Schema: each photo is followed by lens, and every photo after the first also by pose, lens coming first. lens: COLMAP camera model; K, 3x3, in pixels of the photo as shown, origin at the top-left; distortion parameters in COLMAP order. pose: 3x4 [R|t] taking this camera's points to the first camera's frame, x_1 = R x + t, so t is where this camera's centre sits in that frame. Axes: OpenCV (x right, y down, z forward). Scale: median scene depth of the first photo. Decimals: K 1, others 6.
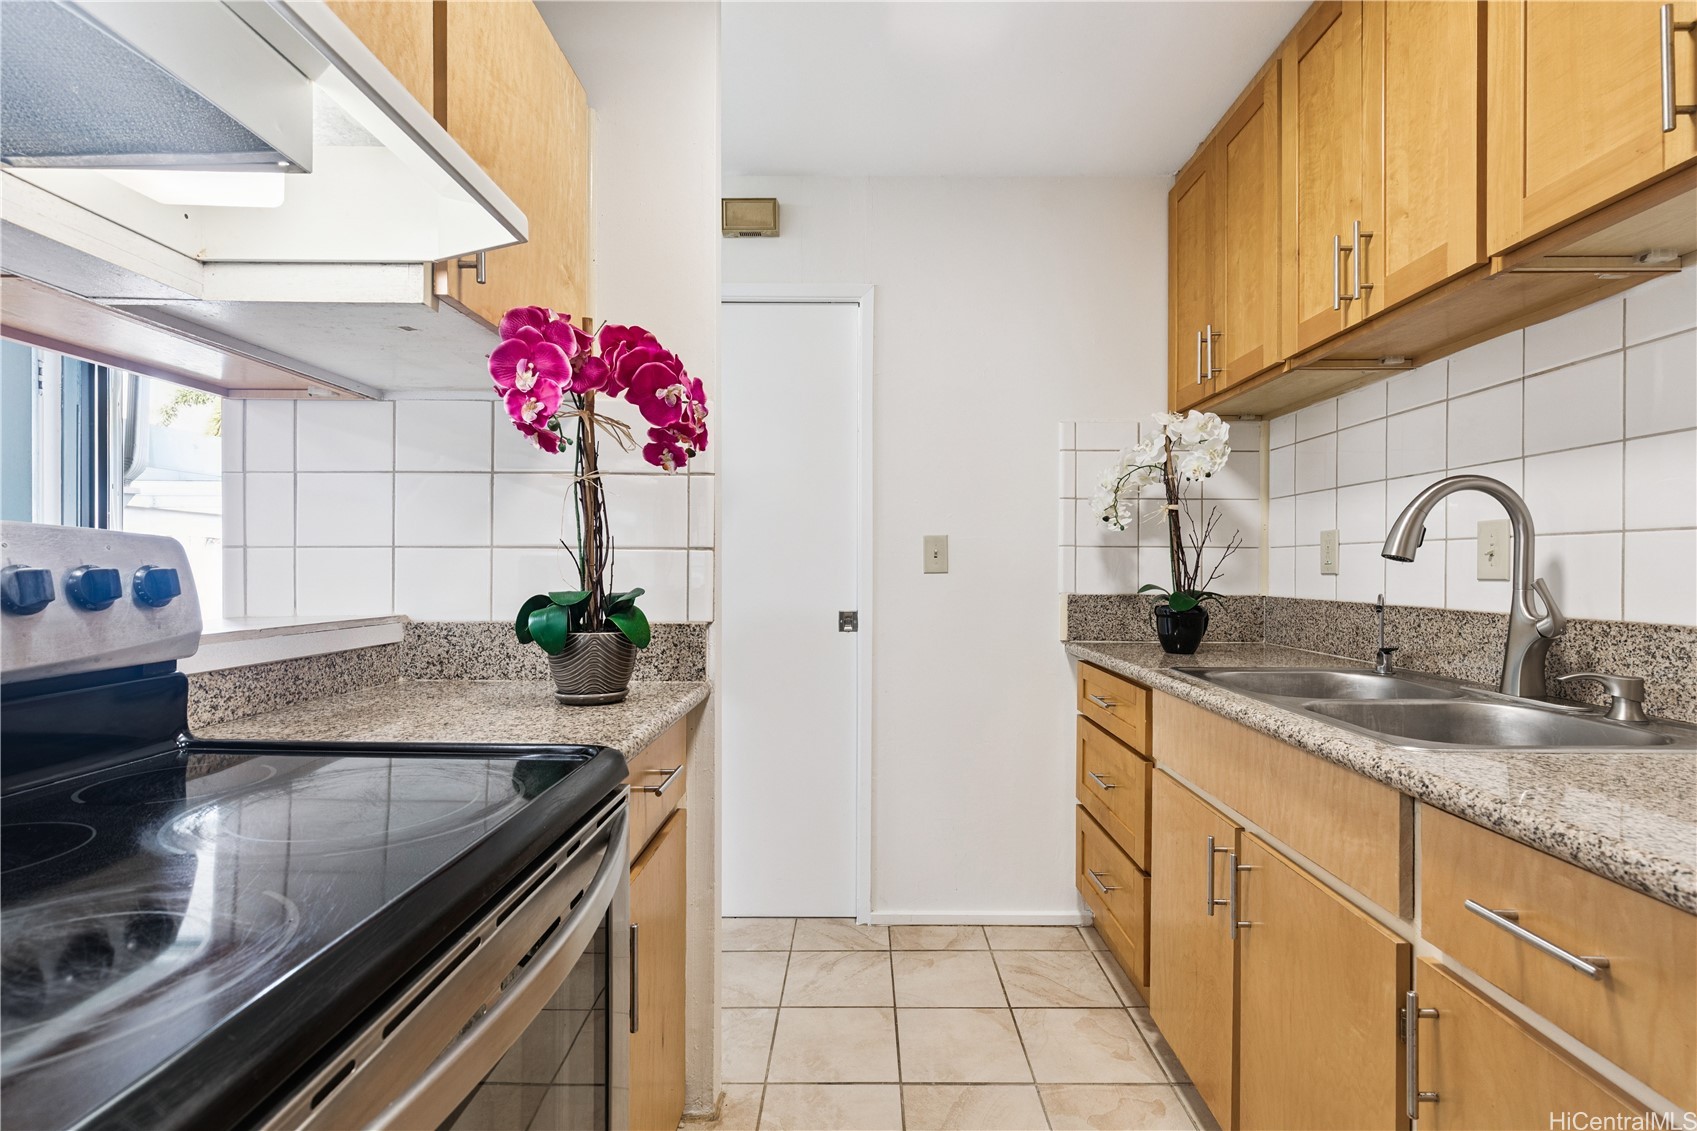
lens RADIAL K [[771.0, 0, 853.9], [0, 771.0, 564.8], [0, 0, 1]] dist [0.006075, 0.001084]
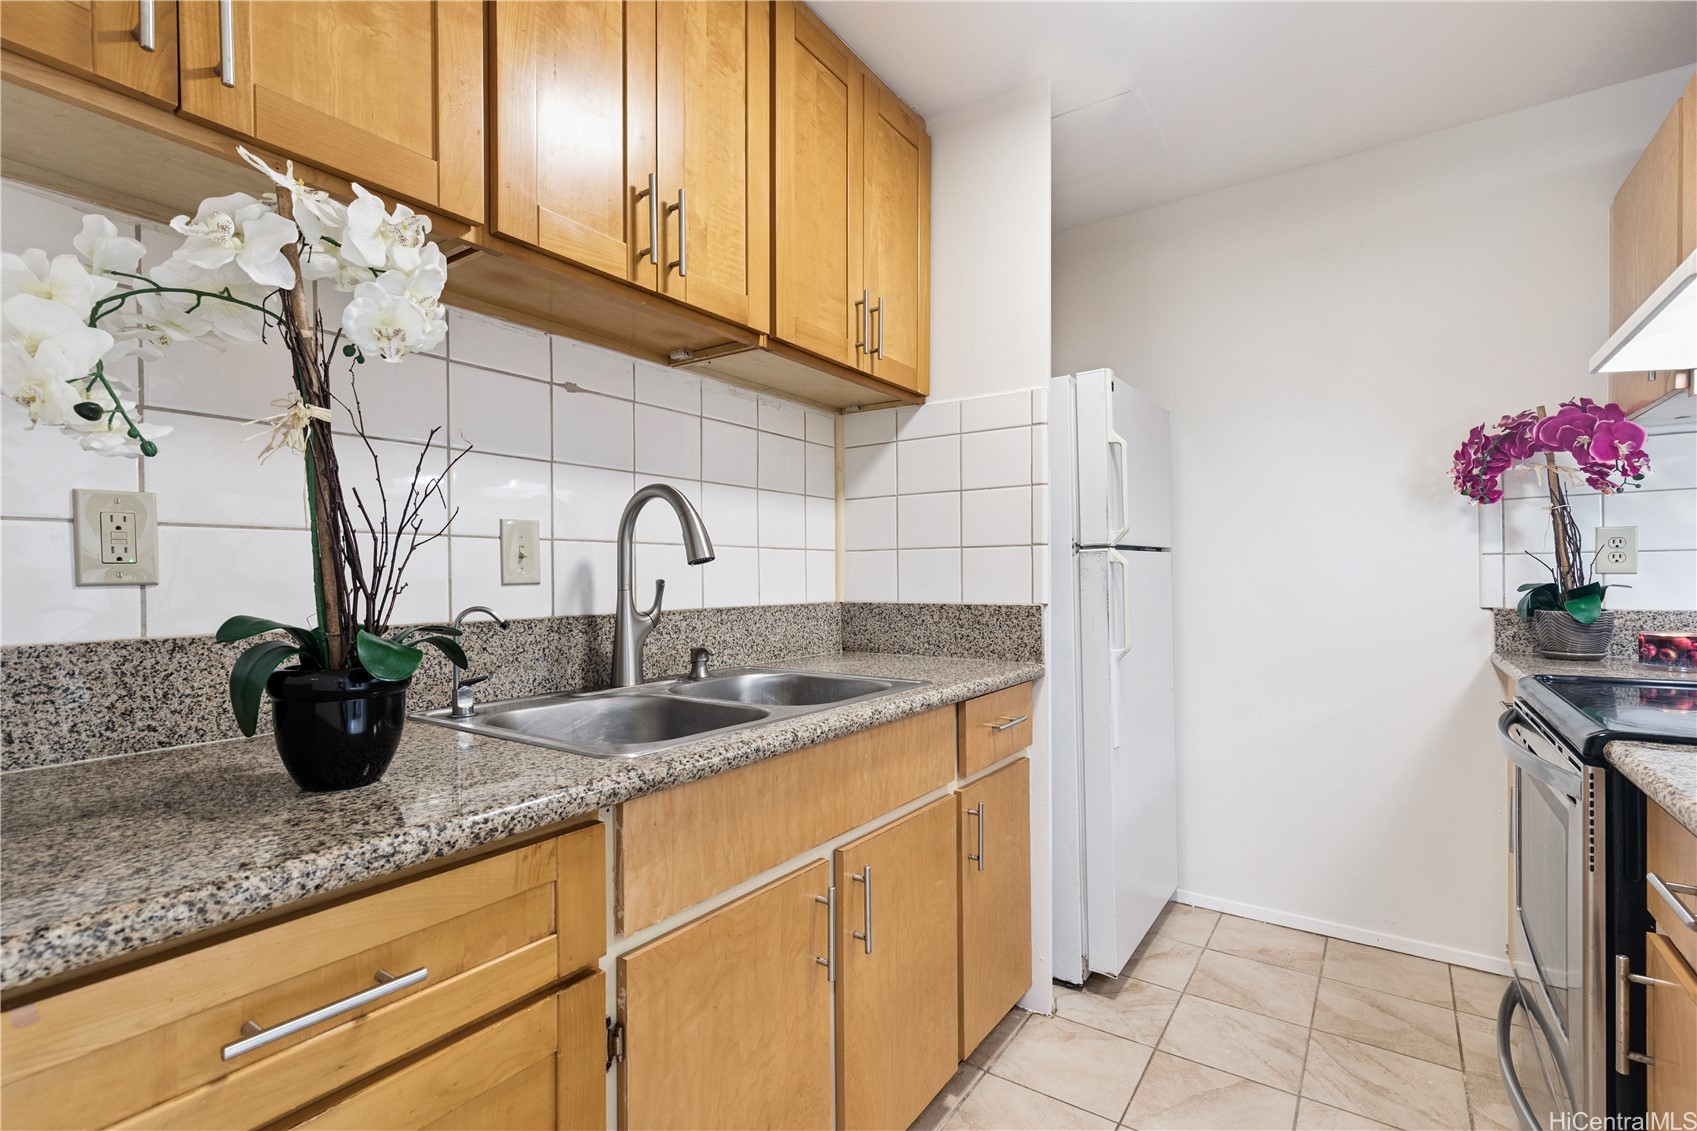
lens RADIAL K [[771.0, 0, 859.8], [0, 771.0, 580.9], [0, 0, 1]] dist [0.006075, 0.001084]
pose [[-0.831582, -0.006577, 0.555363, -0.029734], [-0.000888, 0.999944, 0.010512, 0.005675], [-0.555401, 0.008248, -0.831542, 1.548383]]
